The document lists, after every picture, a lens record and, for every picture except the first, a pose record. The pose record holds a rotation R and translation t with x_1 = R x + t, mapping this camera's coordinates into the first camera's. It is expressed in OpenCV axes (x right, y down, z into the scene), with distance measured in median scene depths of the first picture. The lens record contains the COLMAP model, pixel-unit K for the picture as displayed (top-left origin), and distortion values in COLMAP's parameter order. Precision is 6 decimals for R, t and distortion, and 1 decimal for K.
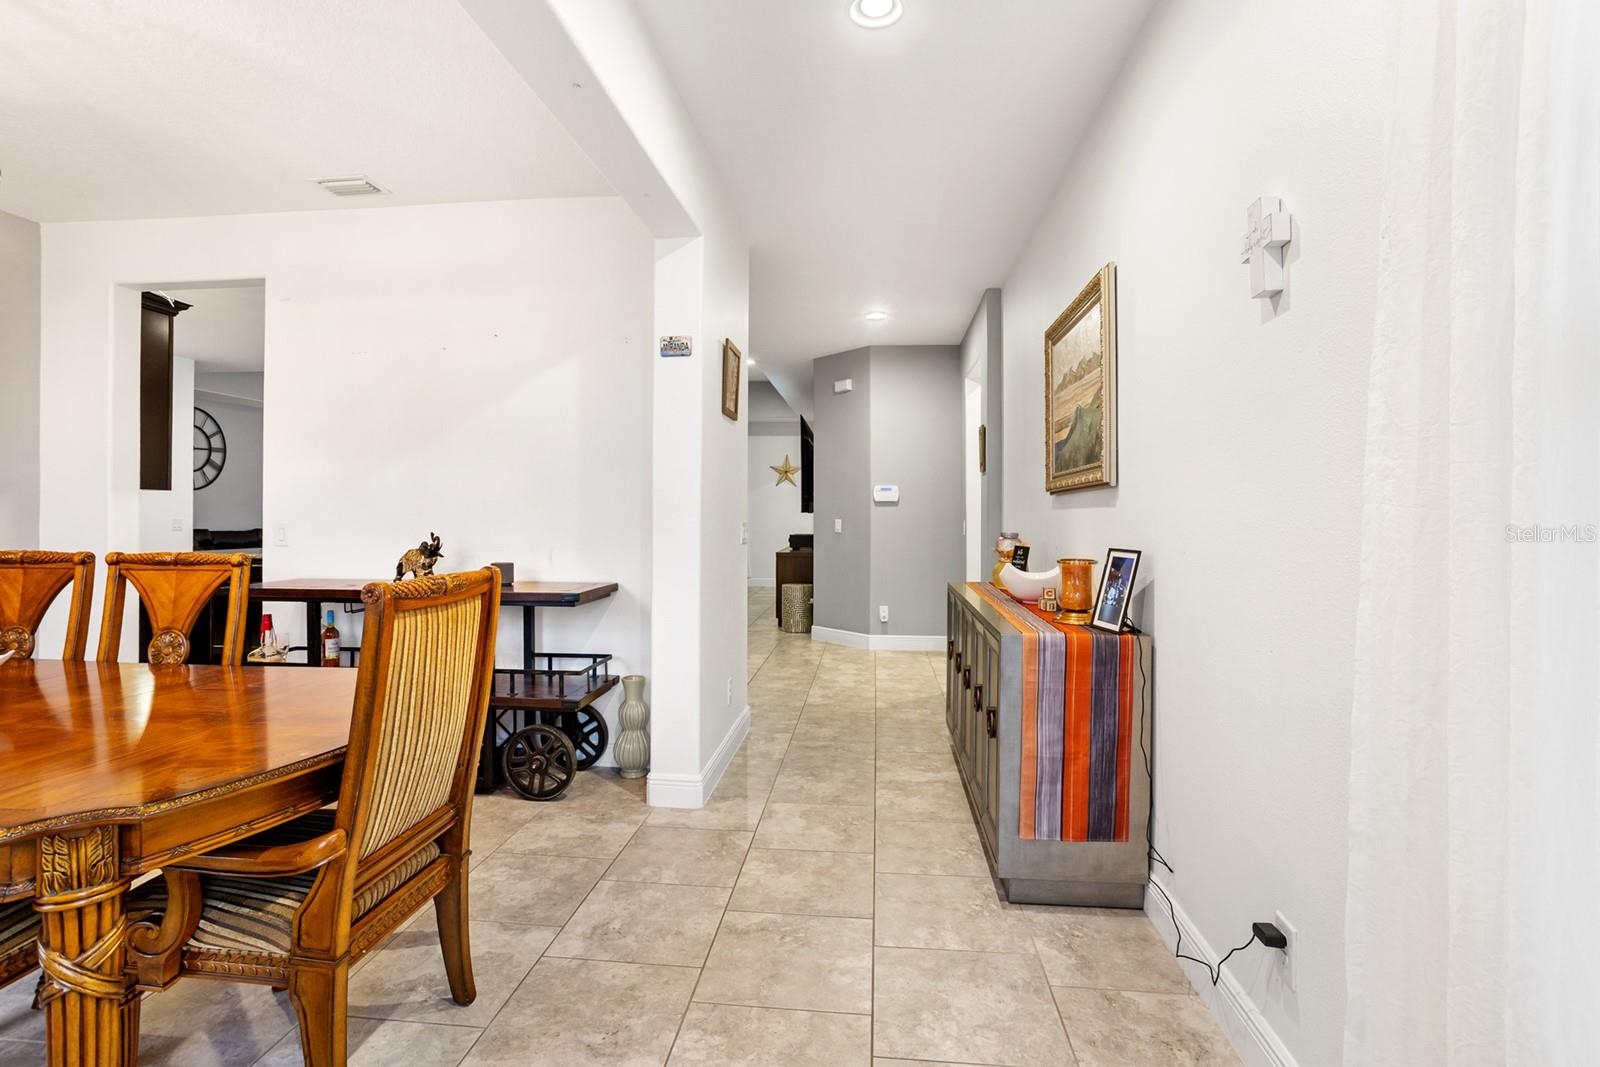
lens RADIAL K [[783.0, 0, 793.7], [0, 783.0, 503.5], [0, 0, 1]] dist [-0.043885, 0.024145]
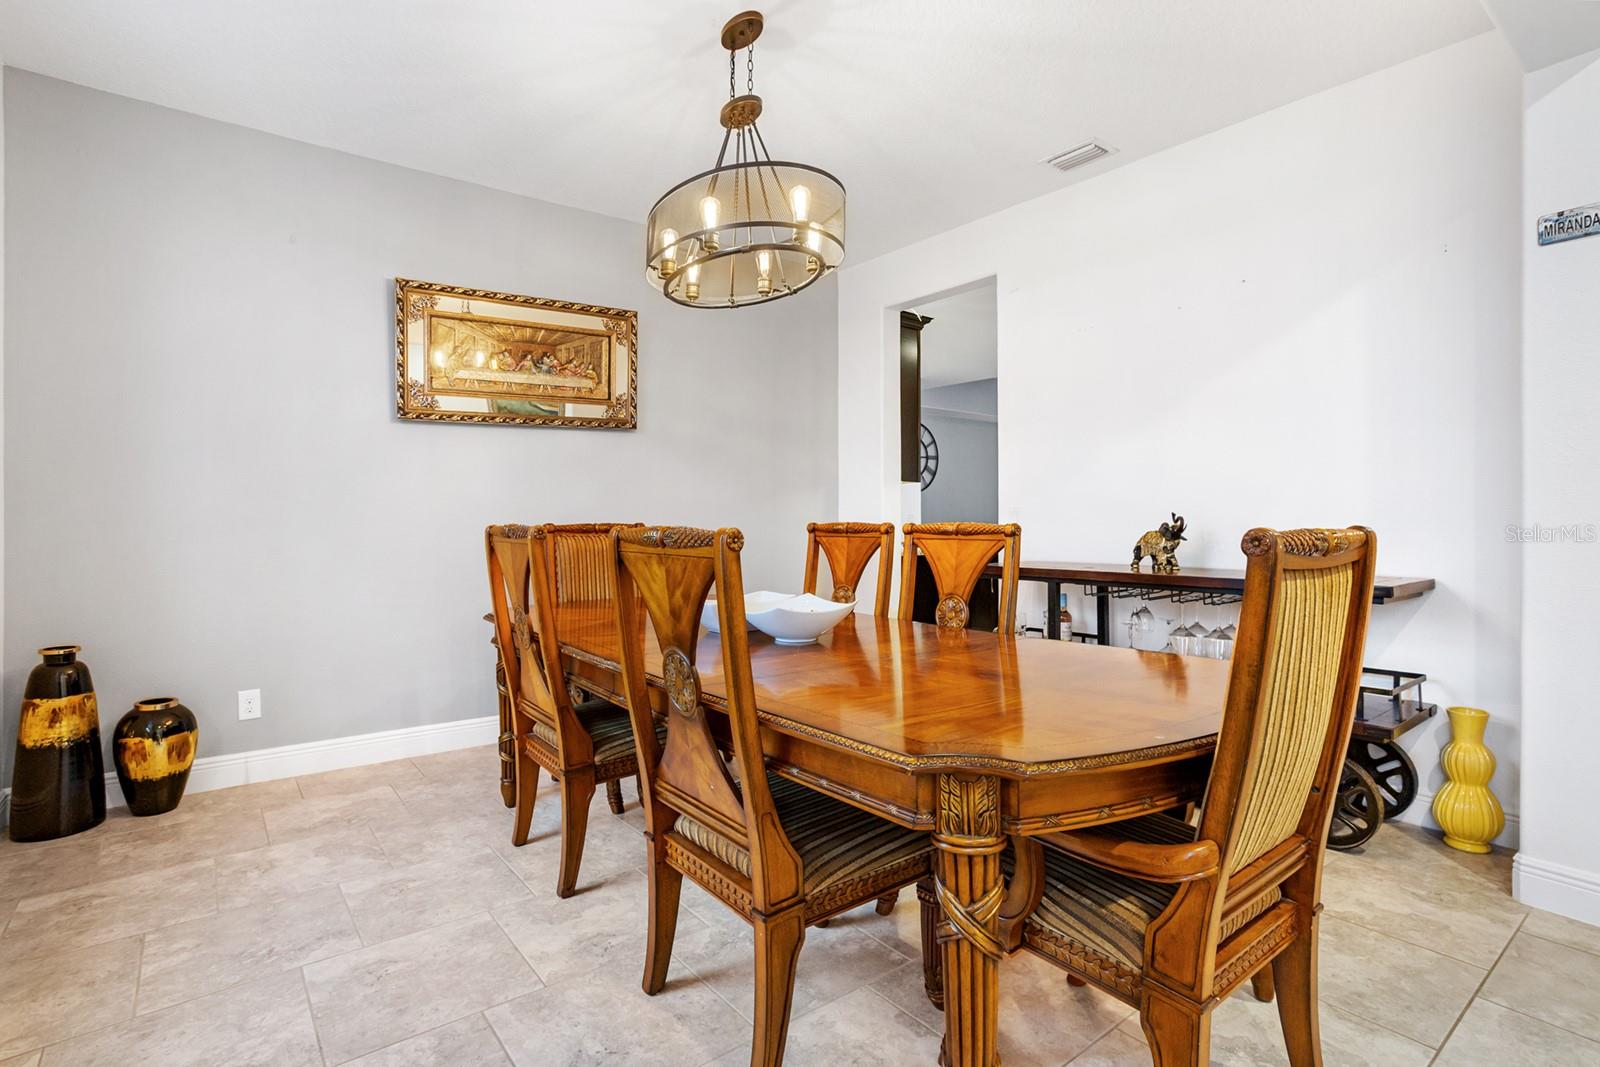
lens RADIAL K [[783.0, 0, 793.7], [0, 783.0, 503.5], [0, 0, 1]] dist [-0.043885, 0.024145]
pose [[0.700021, -0.018230, -0.713890, -0.196505], [0.011759, 0.999833, -0.014001, 0.050989], [0.714026, 0.001406, 0.700118, 0.086063]]
